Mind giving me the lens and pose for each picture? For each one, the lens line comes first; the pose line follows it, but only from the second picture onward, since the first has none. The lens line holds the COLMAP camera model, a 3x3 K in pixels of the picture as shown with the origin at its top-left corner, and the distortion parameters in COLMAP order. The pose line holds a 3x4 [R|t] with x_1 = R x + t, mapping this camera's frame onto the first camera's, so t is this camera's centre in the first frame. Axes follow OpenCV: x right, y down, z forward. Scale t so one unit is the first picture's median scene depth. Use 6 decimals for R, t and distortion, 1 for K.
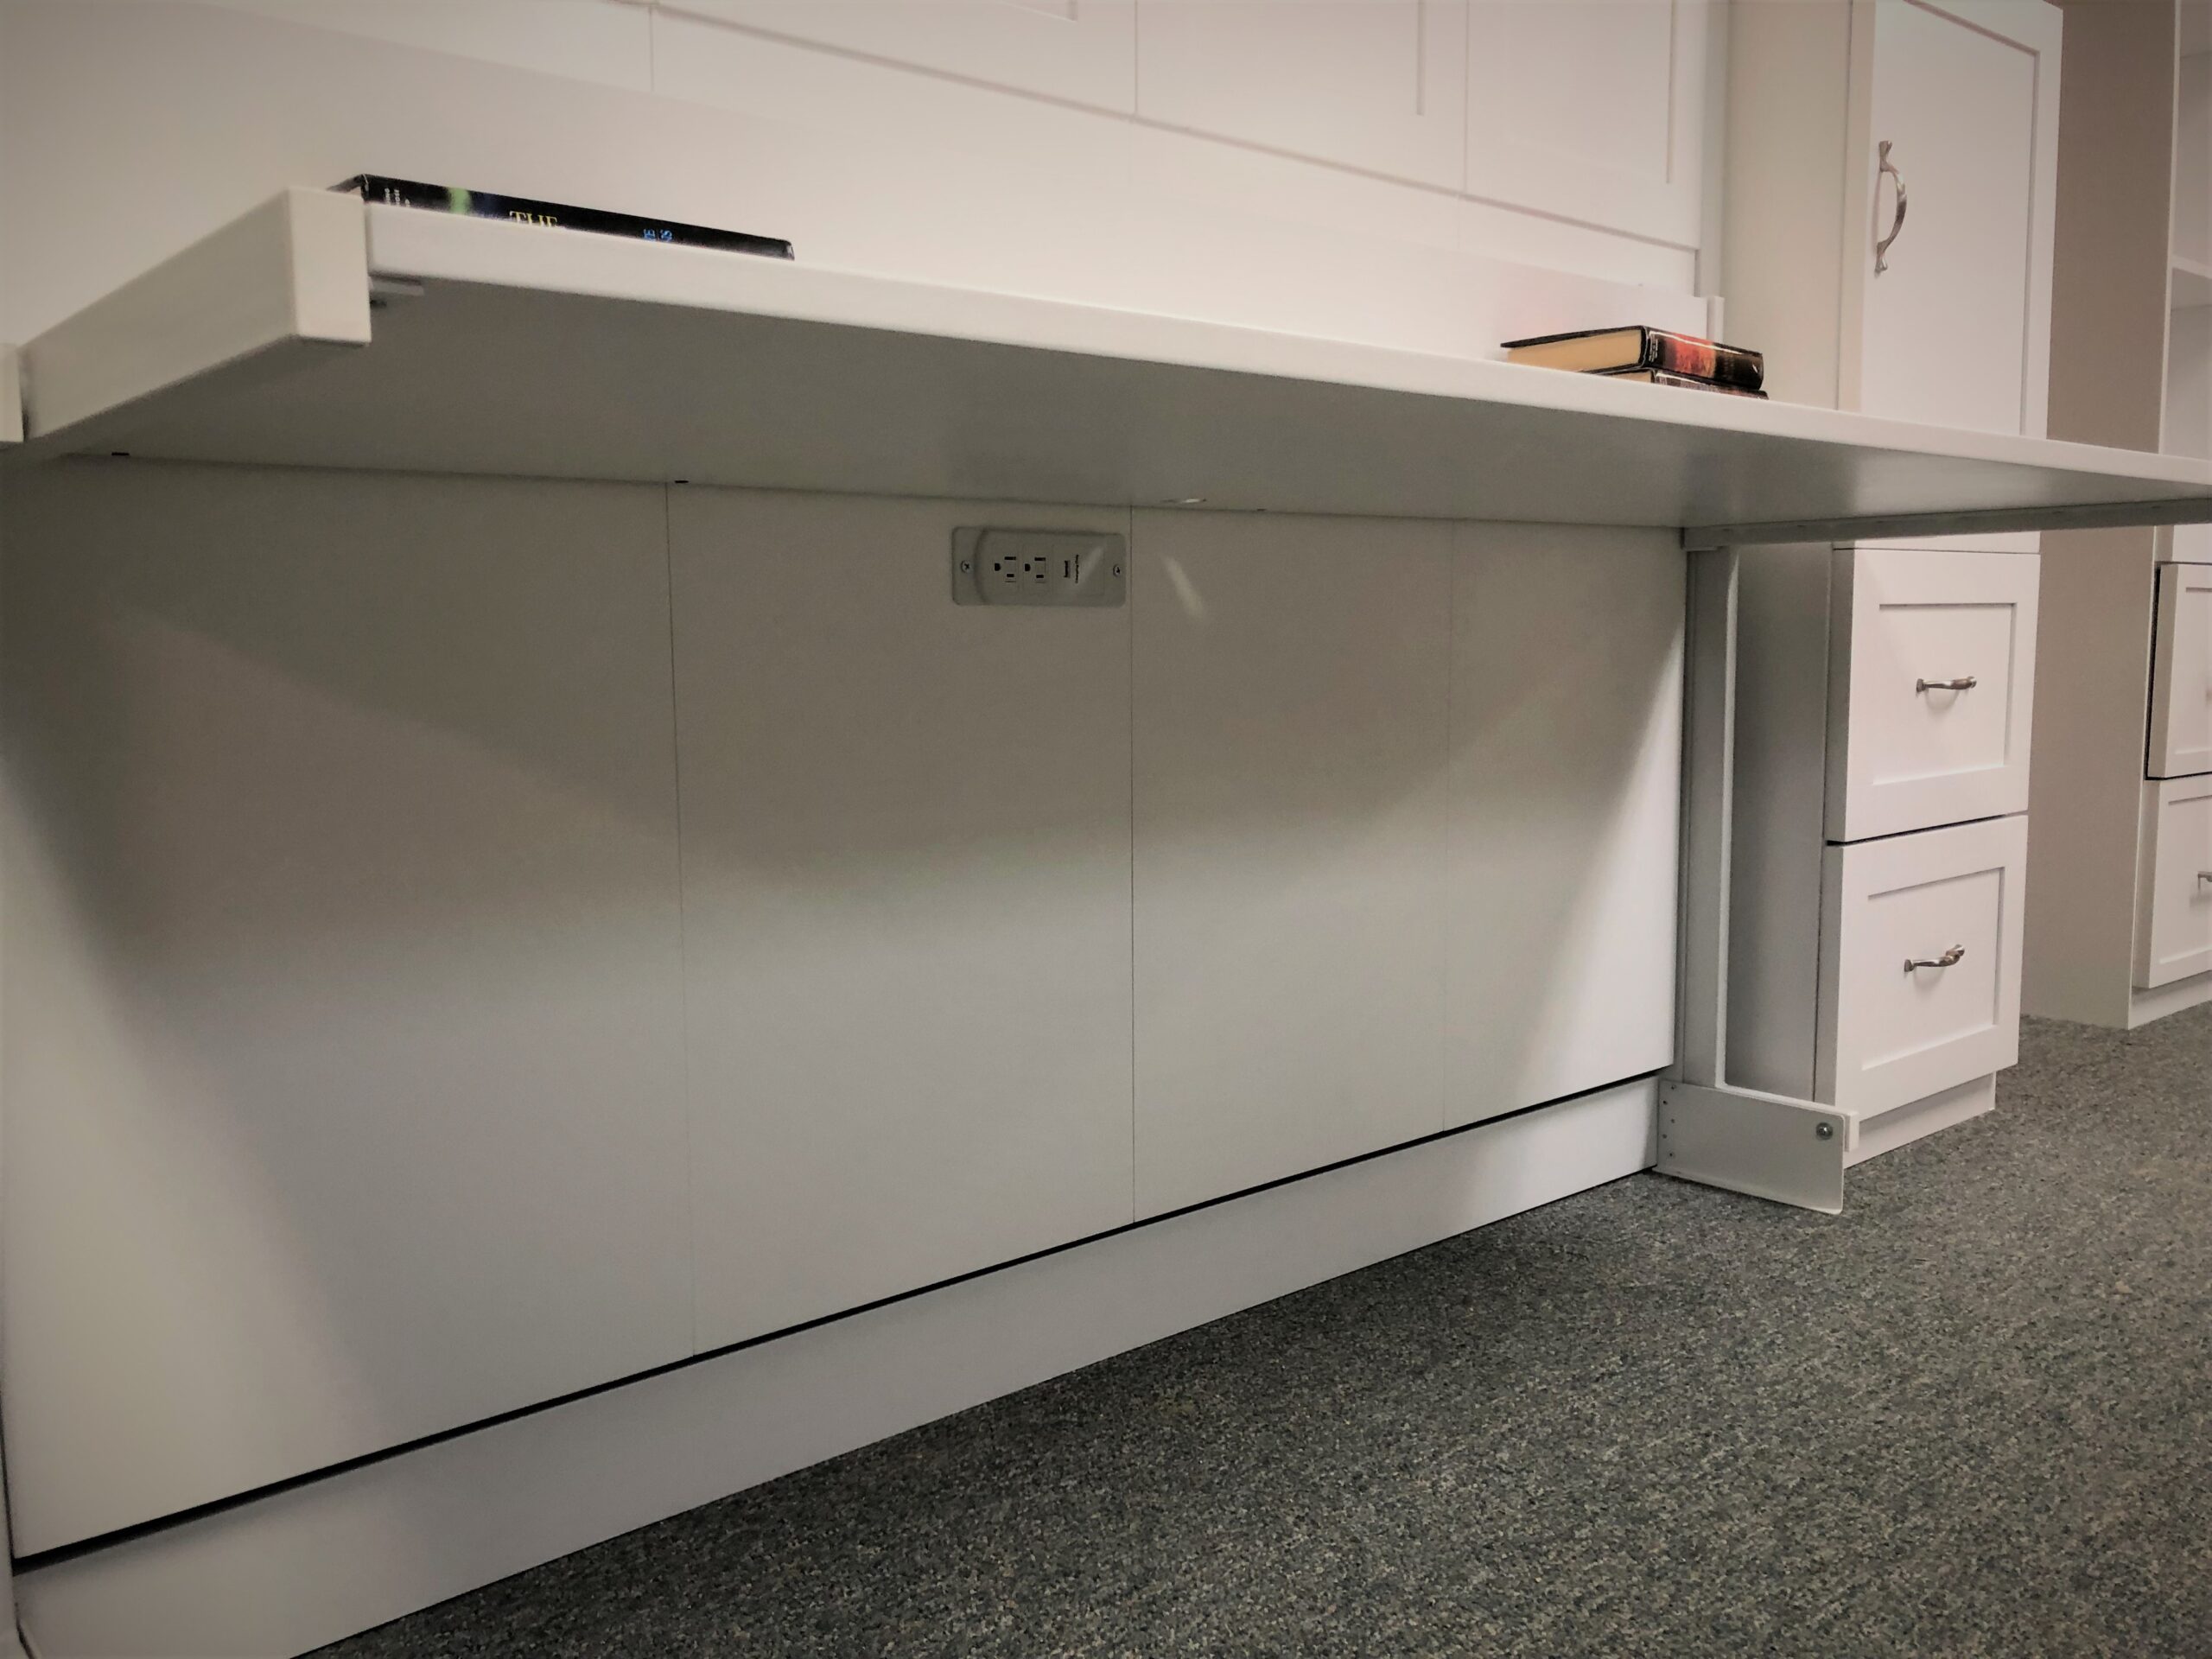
lens RADIAL K [[1852.0, 0, 1107.5], [0, 1852.0, 830.0], [0, 0, 1]] dist [-0.009030, 0.011176]
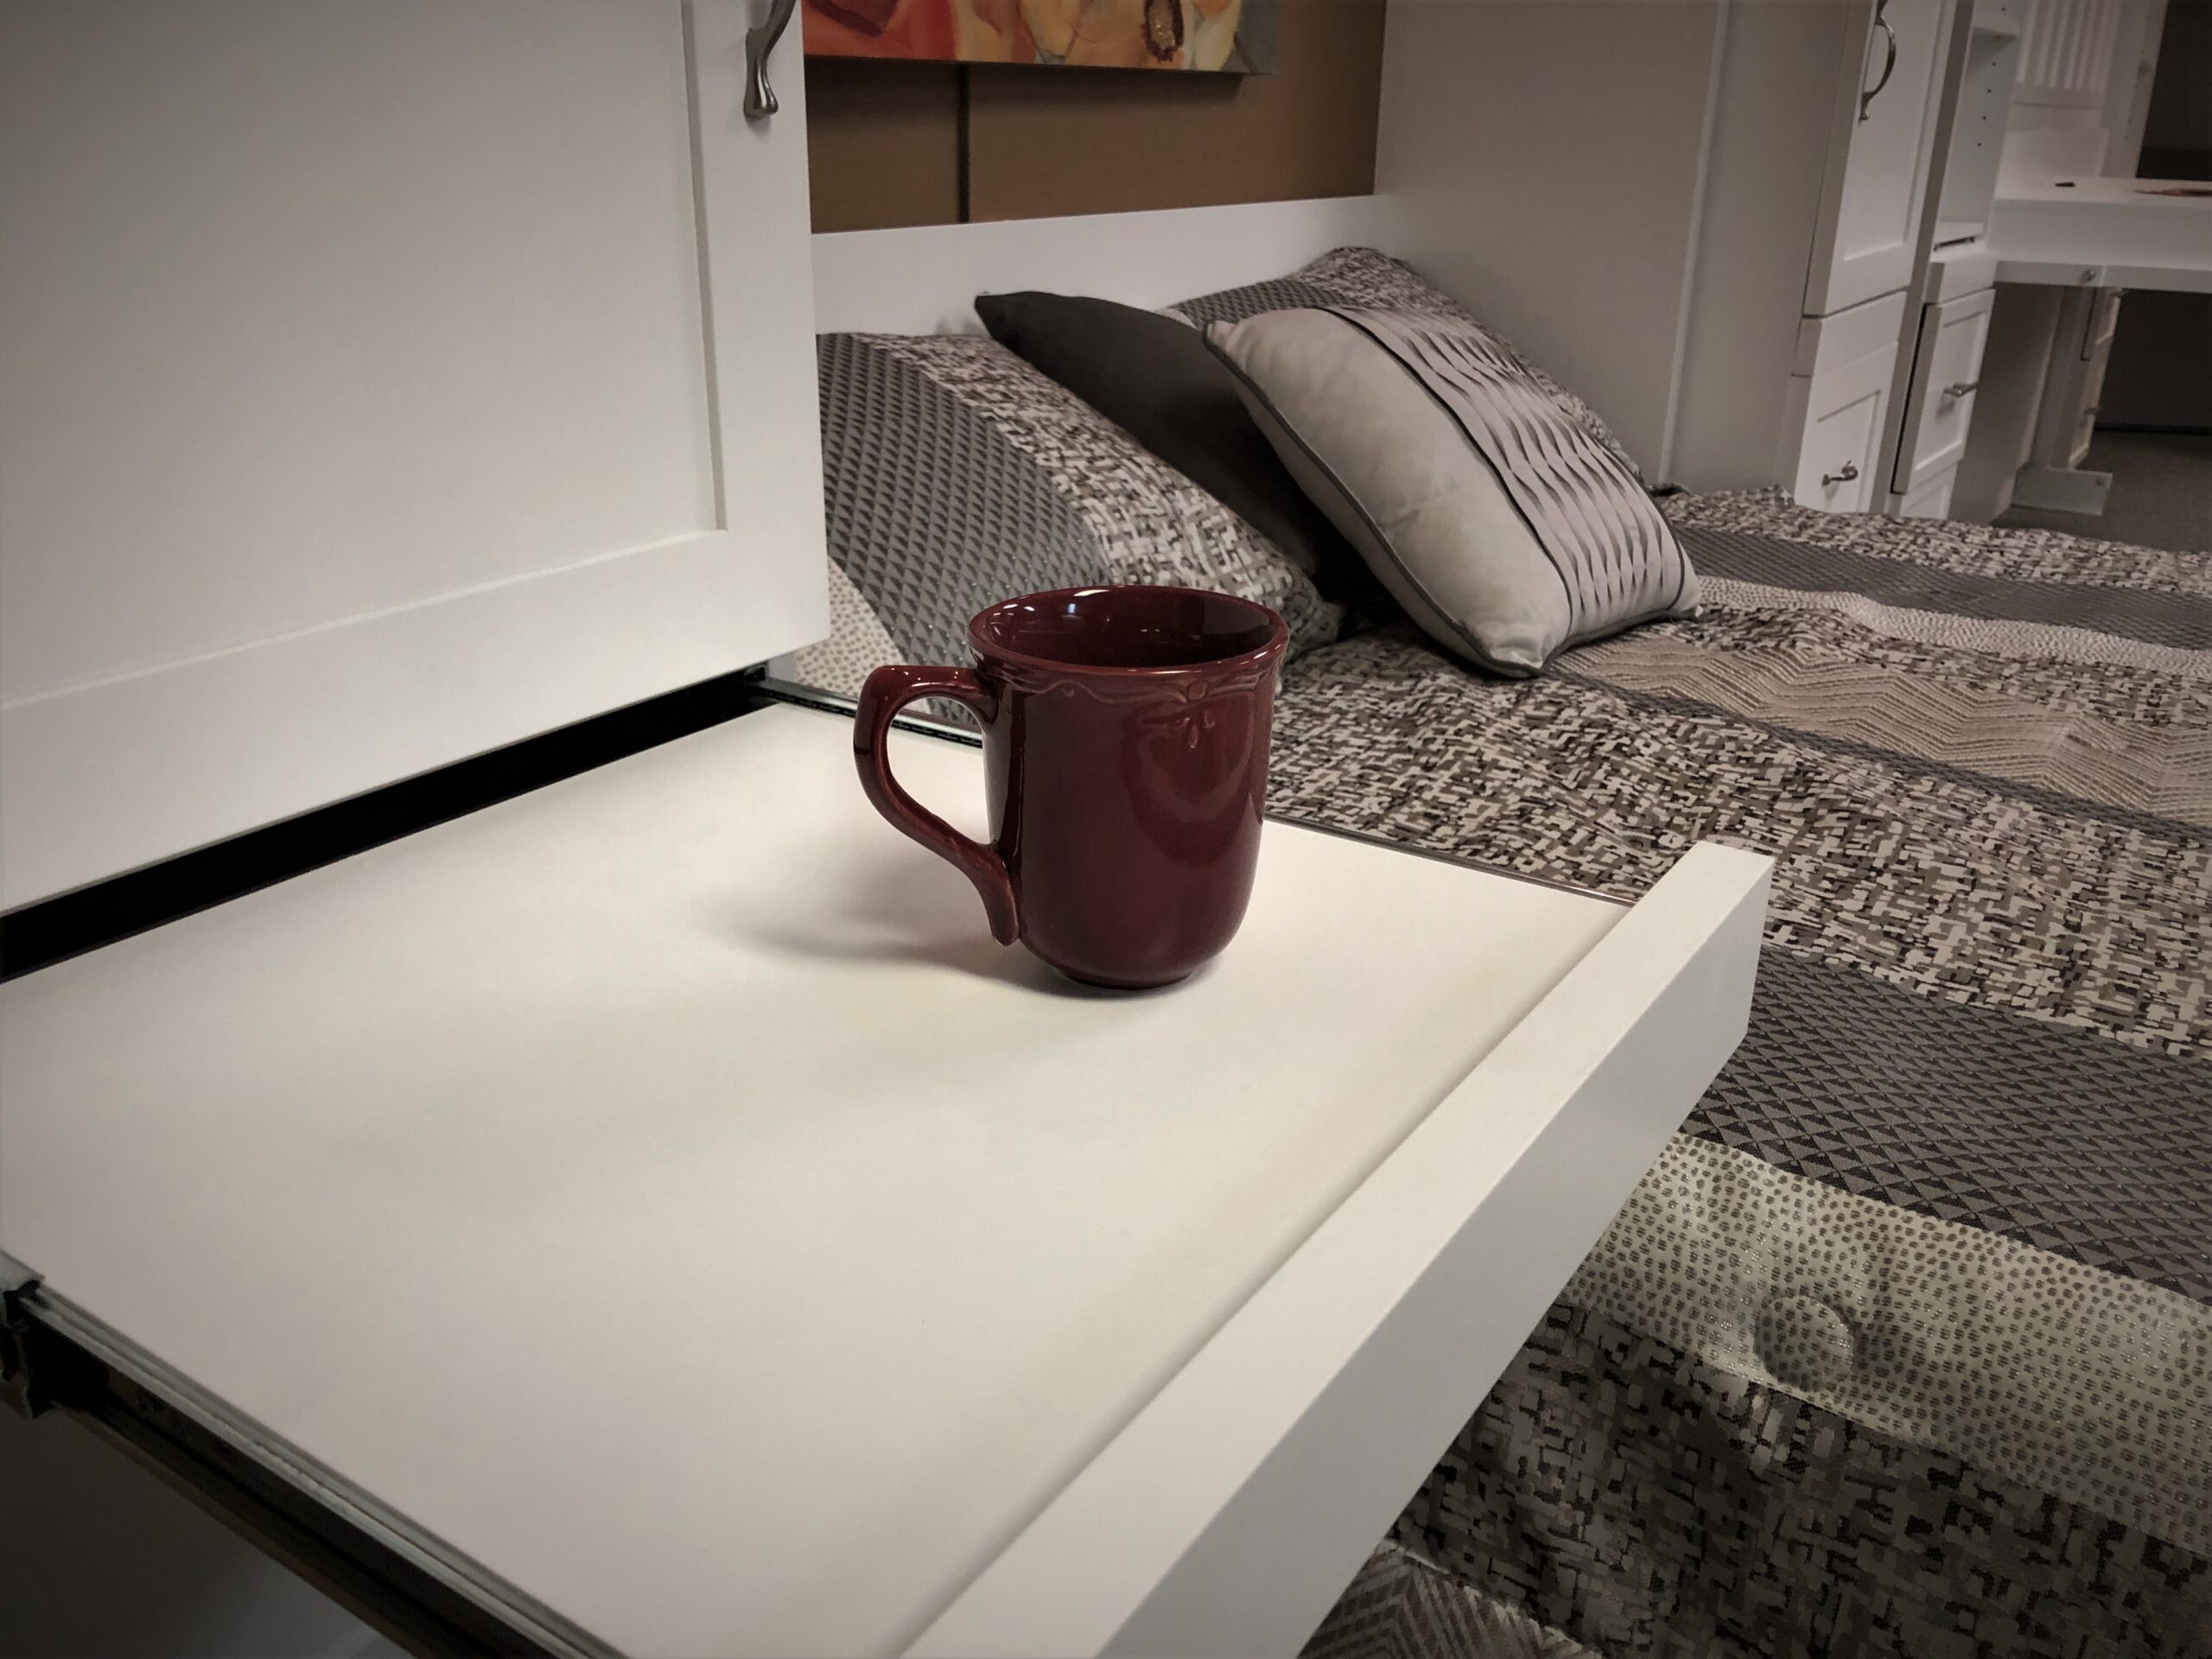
lens RADIAL K [[1852.0, 0, 1085.1], [0, 1852.0, 822.0], [0, 0, 1]] dist [-0.009030, 0.011176]
pose [[0.968780, -0.068161, 0.238370, -0.358767], [0.004796, 0.966437, 0.256859, -0.204027], [-0.247877, -0.247696, 0.936591, -0.022993]]
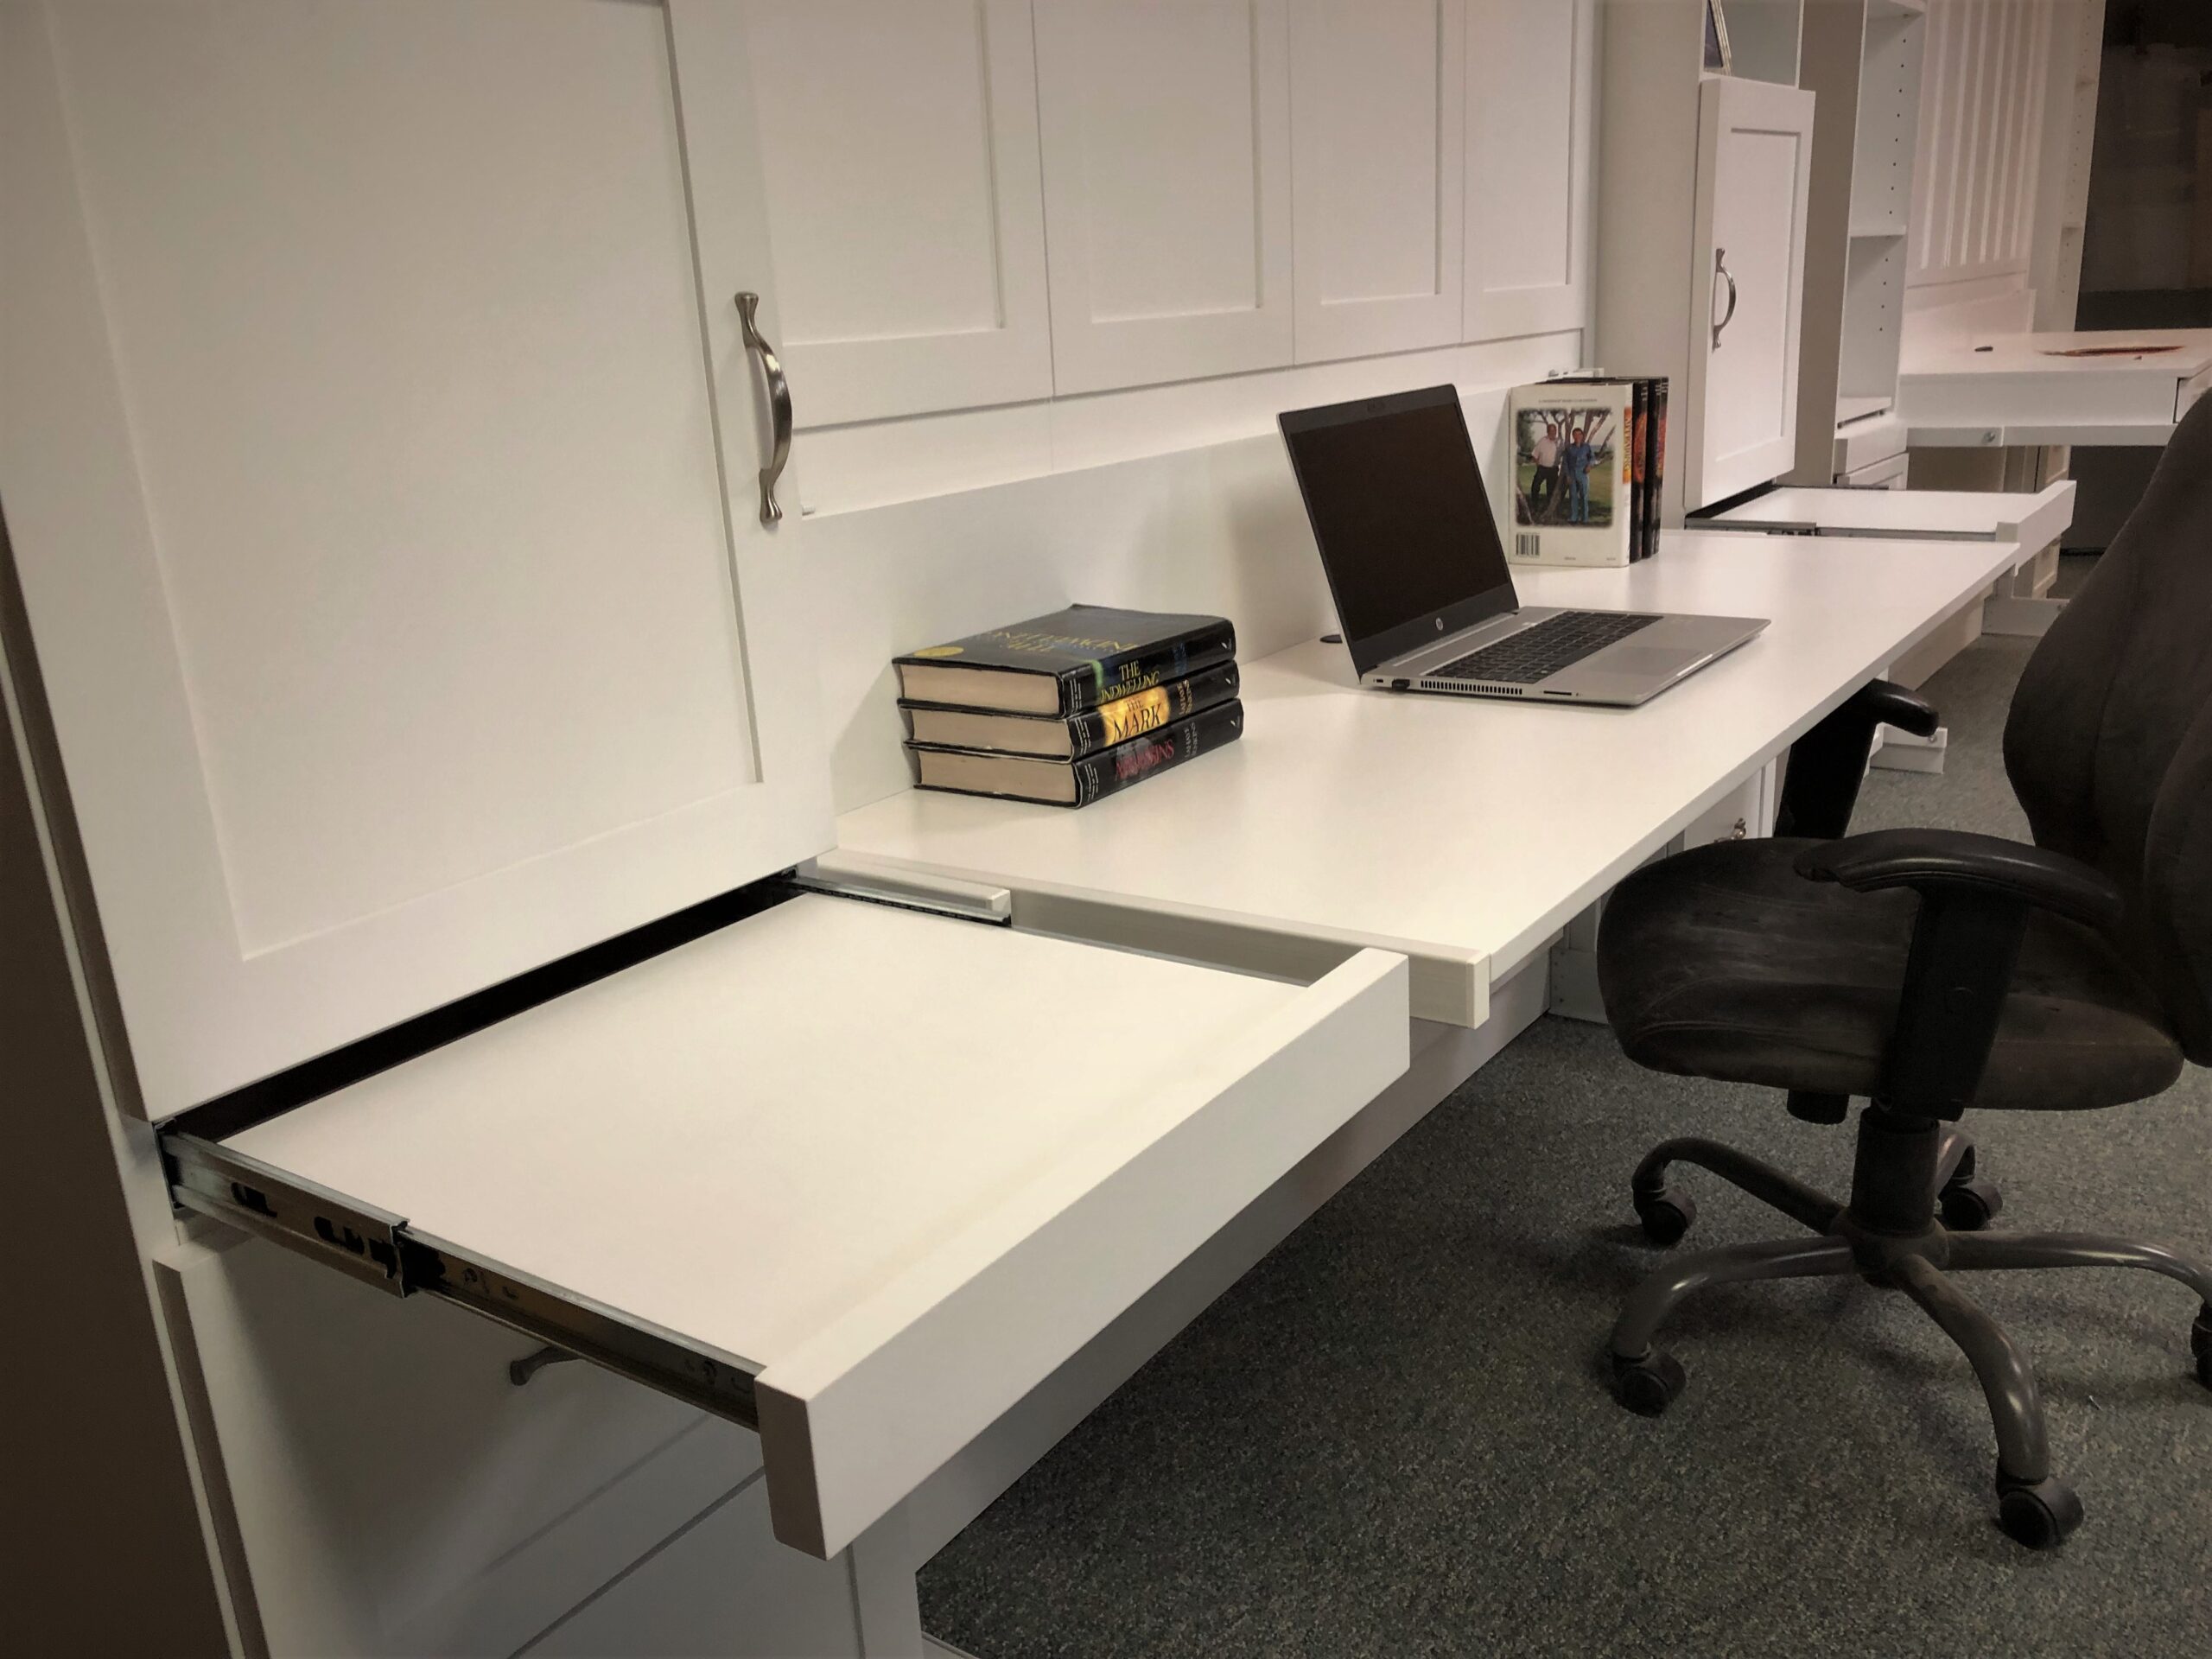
lens RADIAL K [[1852.0, 0, 1154.2], [0, 1852.0, 859.3], [0, 0, 1]] dist [-0.009030, 0.011176]
pose [[0.965096, -0.110478, 0.237455, -0.357331], [0.065425, 0.979627, 0.189872, -0.246620], [-0.253594, -0.167709, 0.952661, -0.238774]]
